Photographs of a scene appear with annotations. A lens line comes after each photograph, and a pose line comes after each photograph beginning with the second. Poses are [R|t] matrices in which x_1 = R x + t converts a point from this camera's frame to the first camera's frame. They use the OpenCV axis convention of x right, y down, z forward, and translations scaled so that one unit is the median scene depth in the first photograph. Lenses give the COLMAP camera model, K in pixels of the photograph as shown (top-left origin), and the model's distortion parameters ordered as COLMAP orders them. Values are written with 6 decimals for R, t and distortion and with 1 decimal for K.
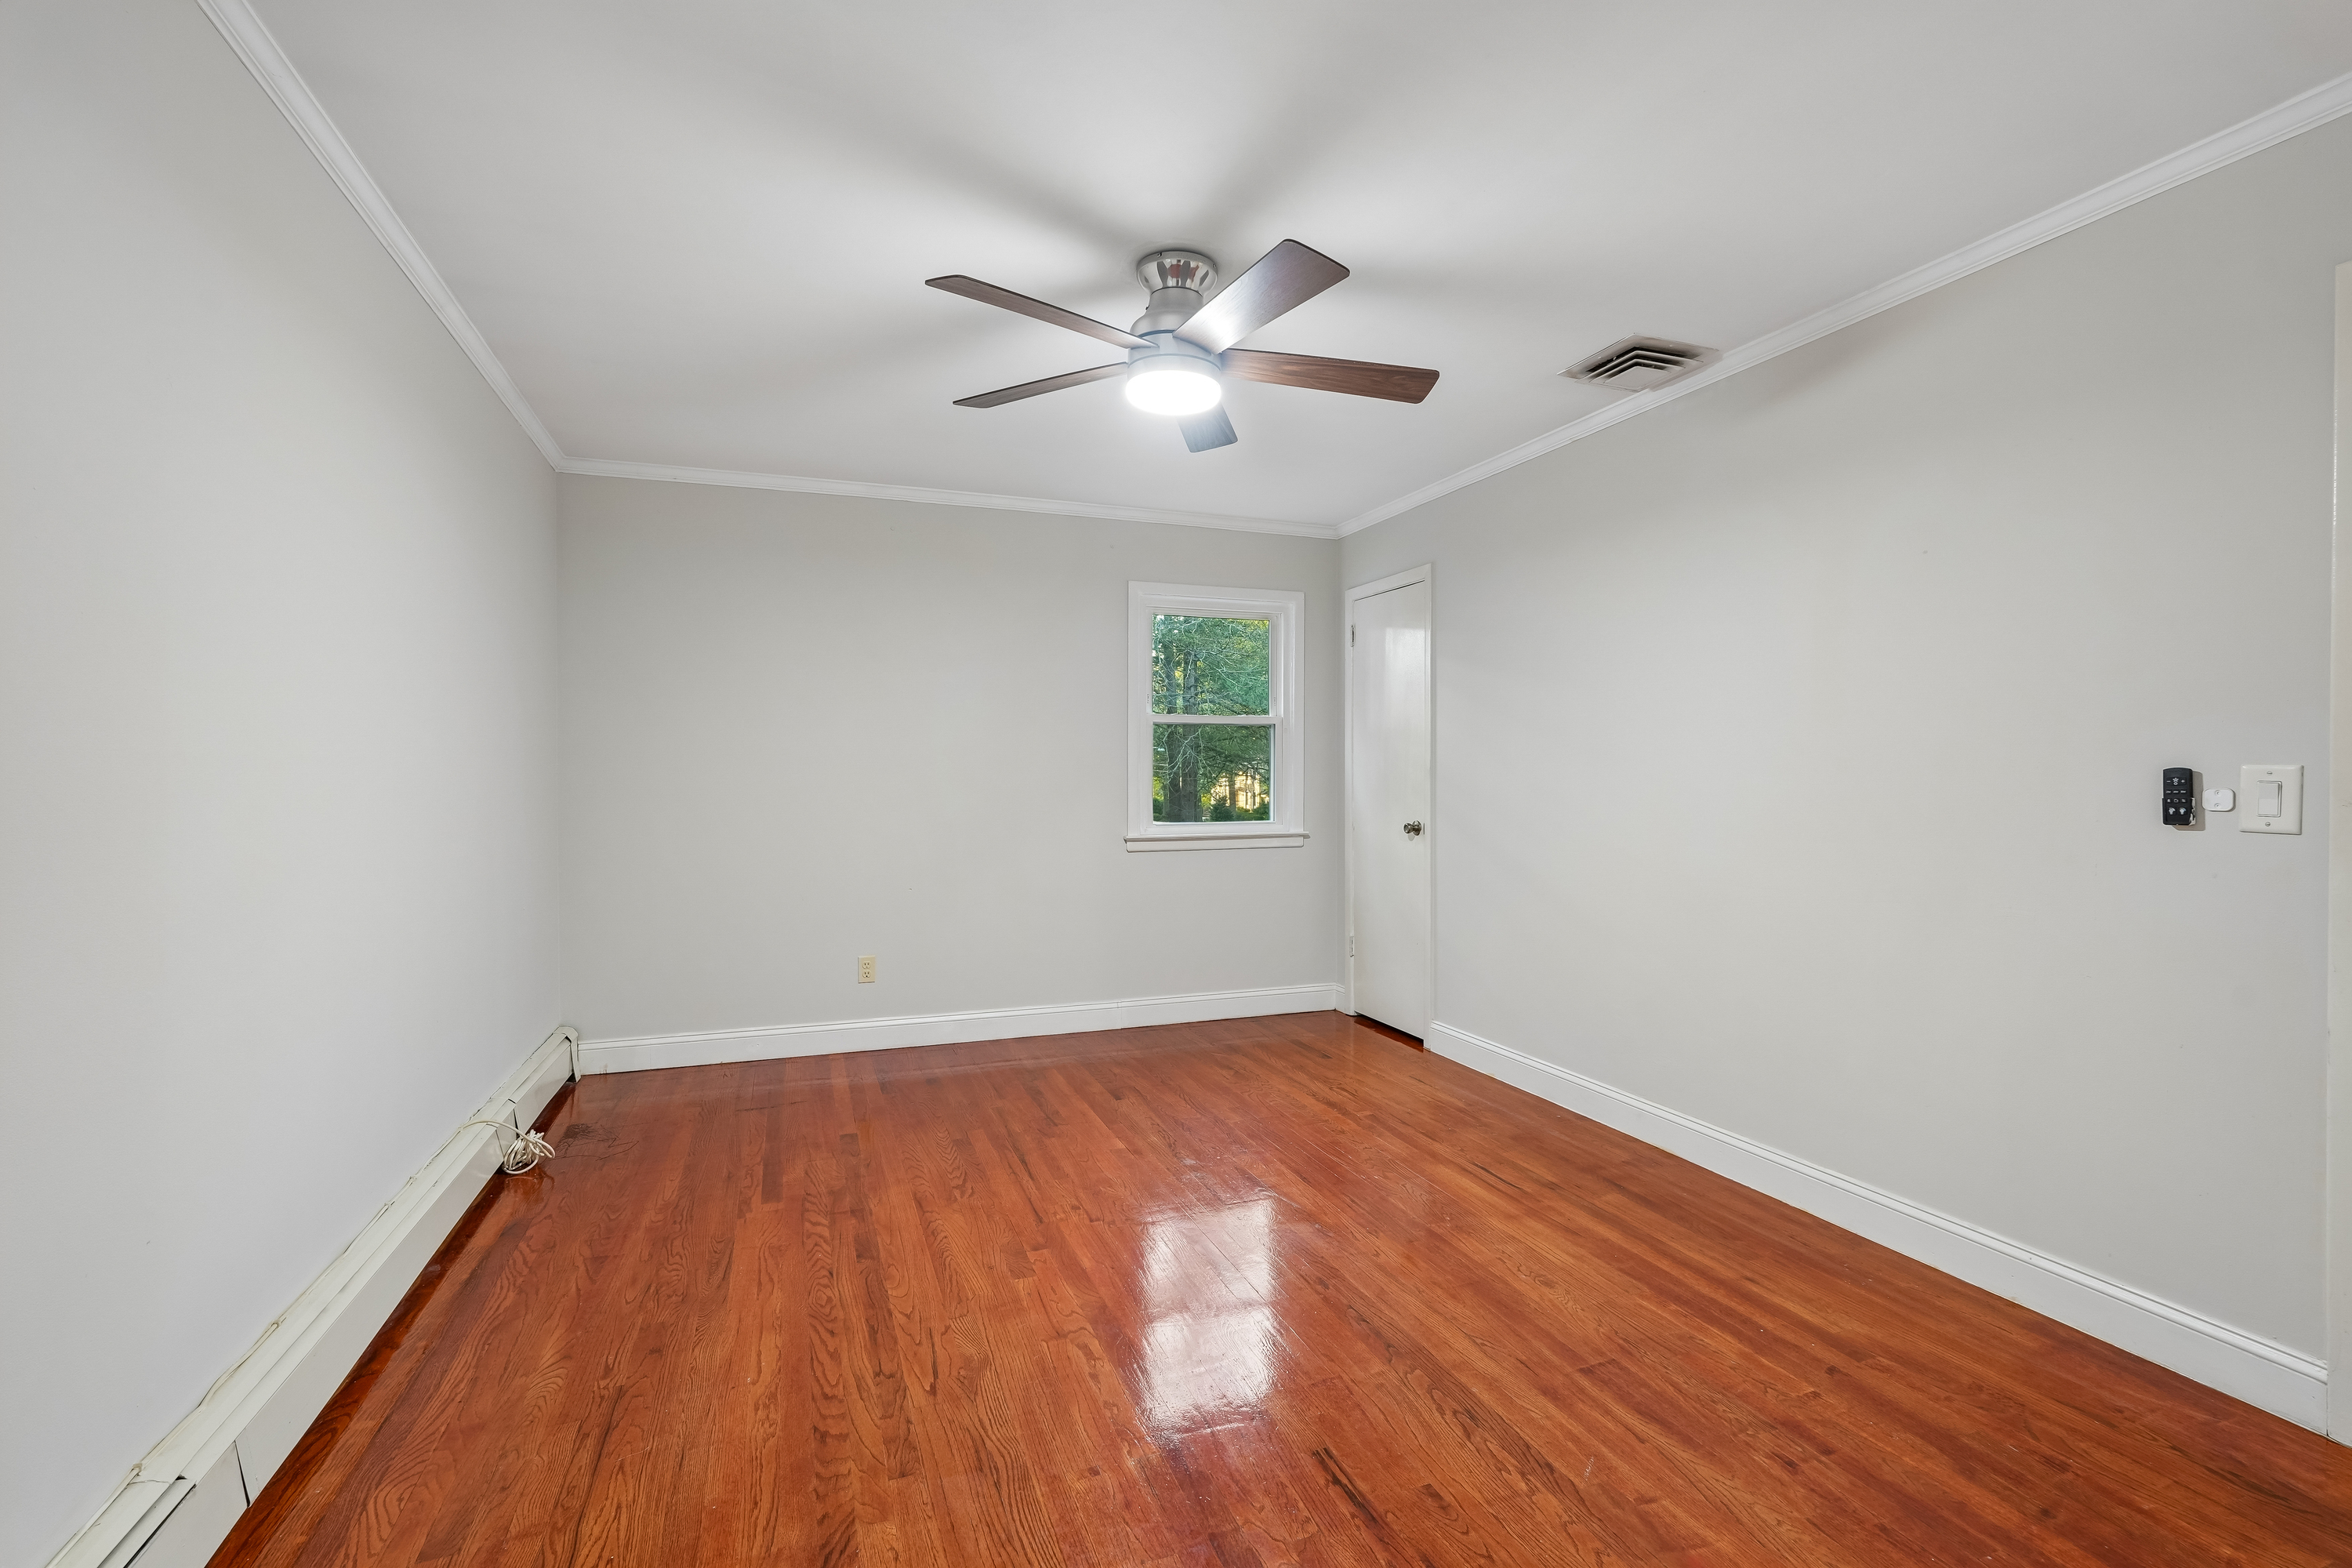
lens RADIAL K [[1038.0, 0, 1212.9], [0, 1038.0, 770.6], [0, 0, 1]] dist [-0.012744, 0.007572]
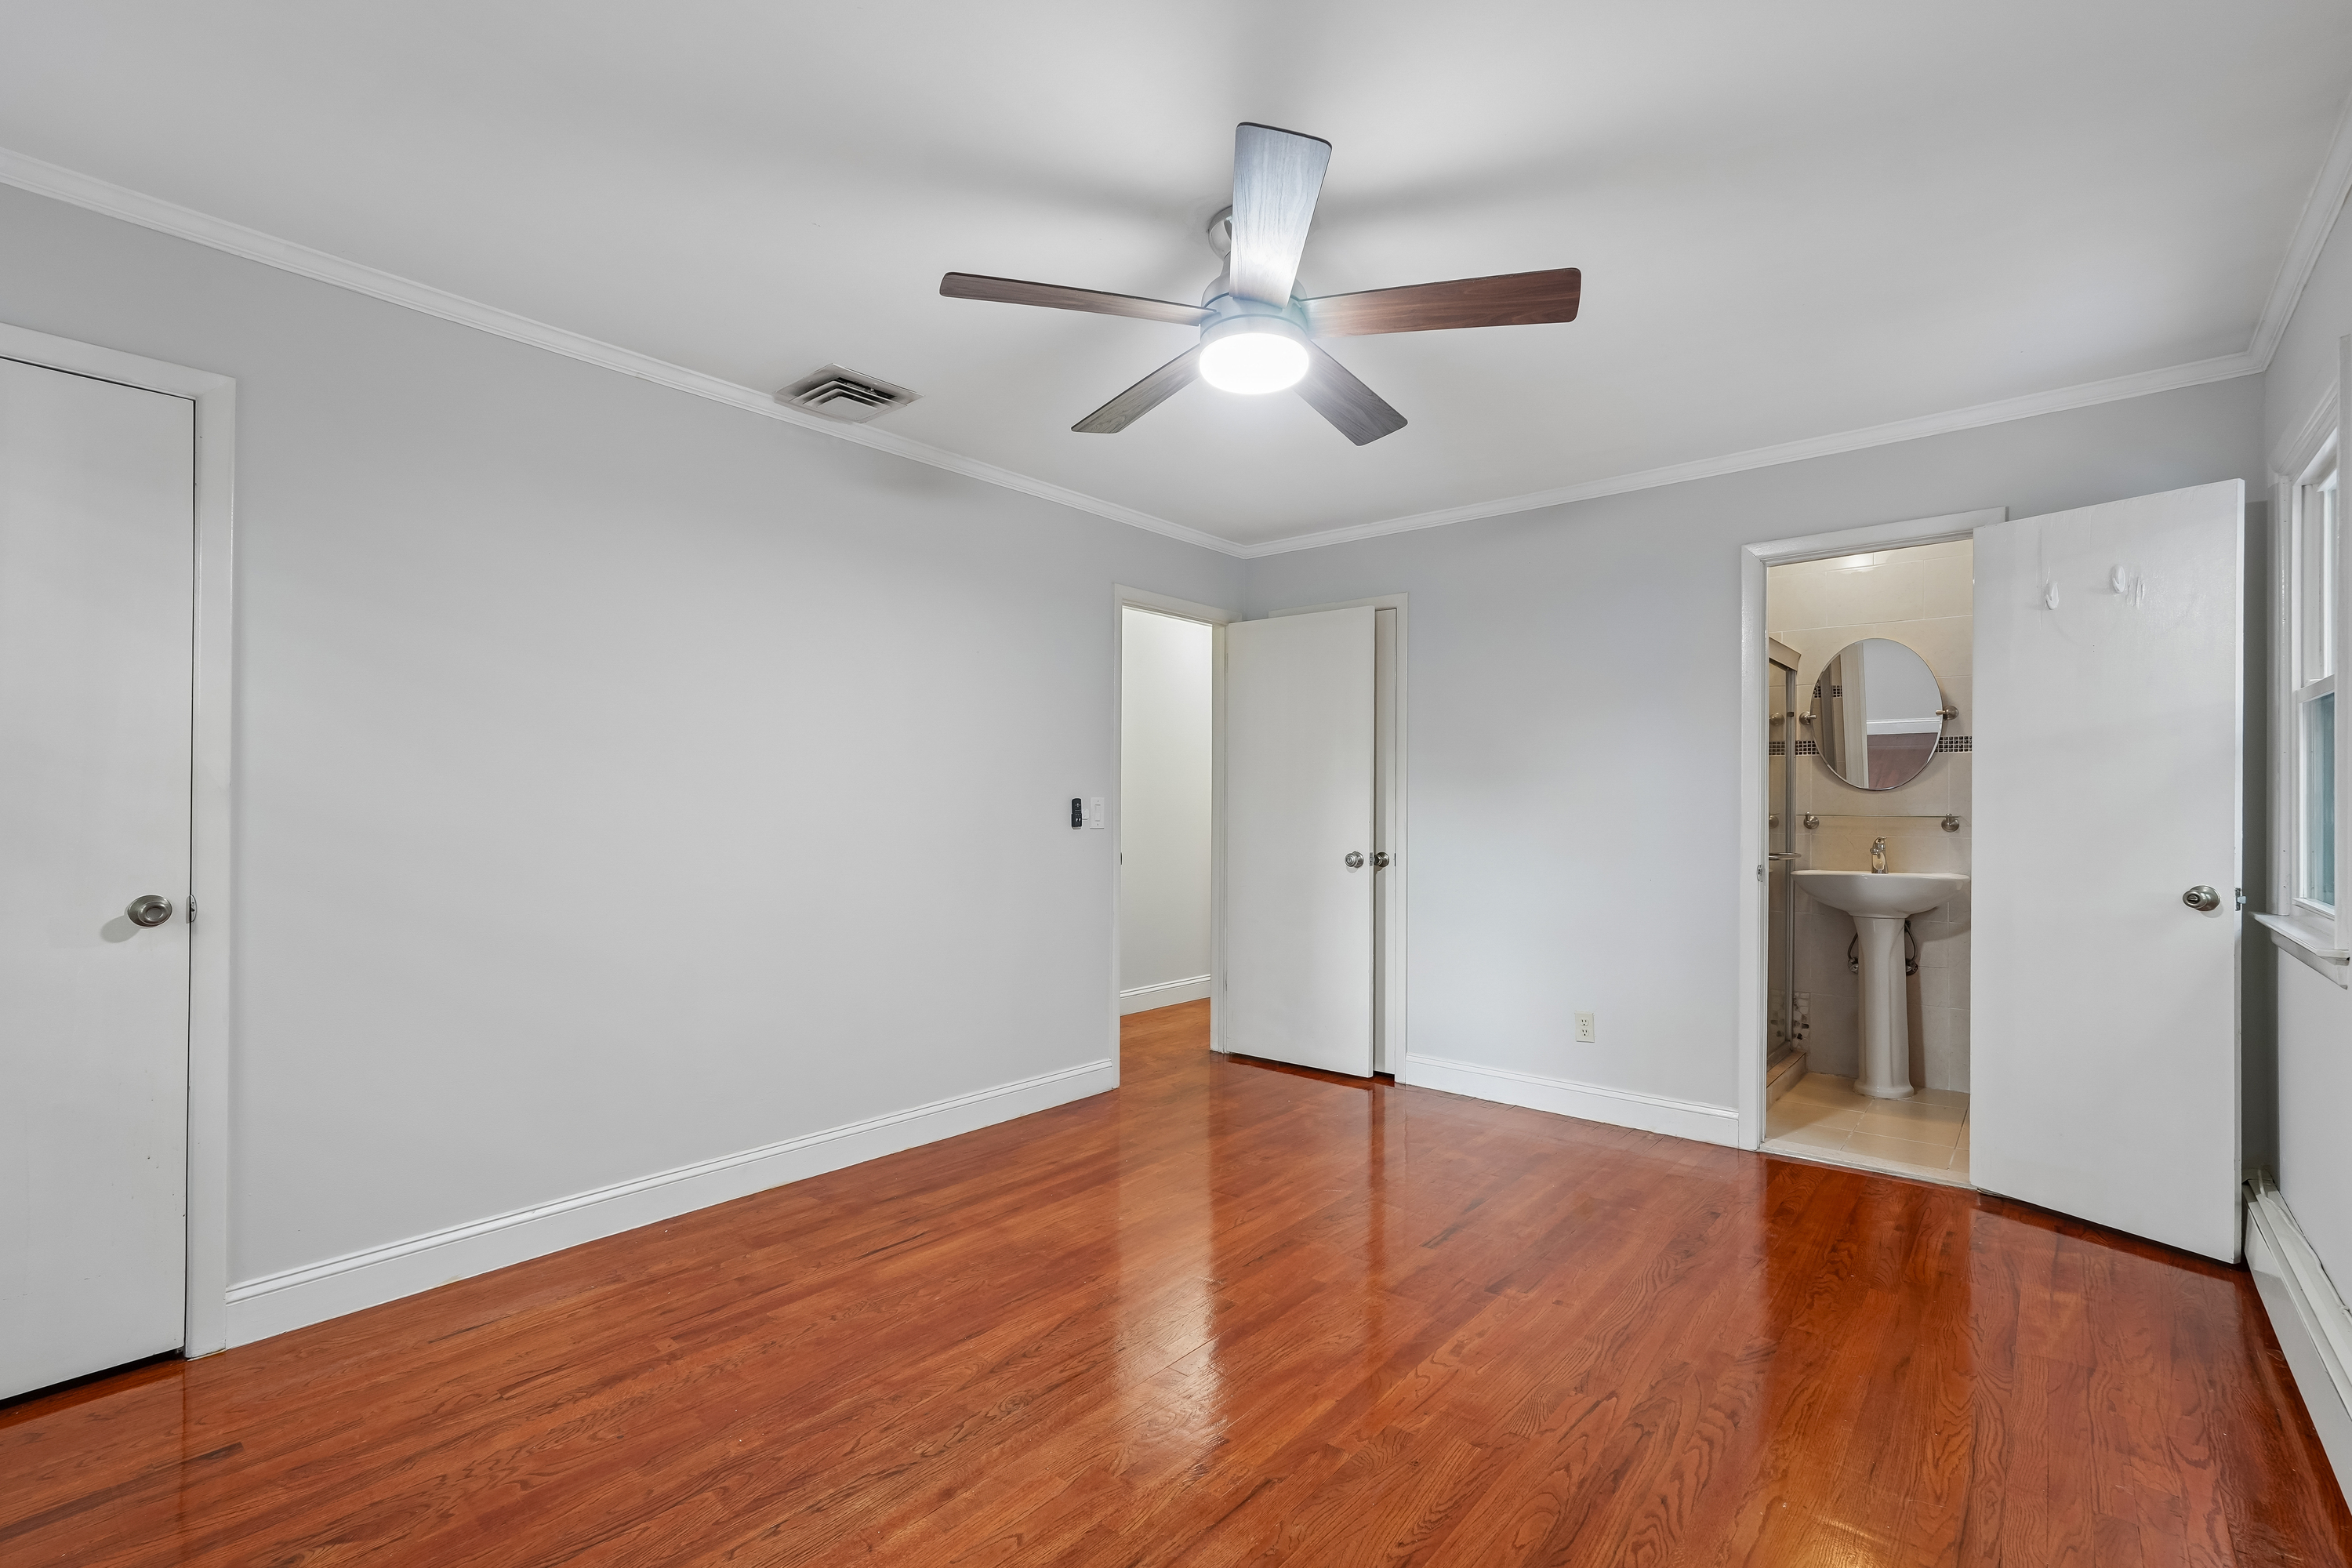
lens RADIAL K [[1038.0, 0, 1155.2], [0, 1038.0, 792.5], [0, 0, 1]] dist [-0.012744, 0.007572]
pose [[-0.447506, 0.007042, 0.894253, -0.711269], [-0.009159, 0.999880, -0.012457, 0.006124], [-0.894234, -0.013765, -0.447389, 1.340093]]
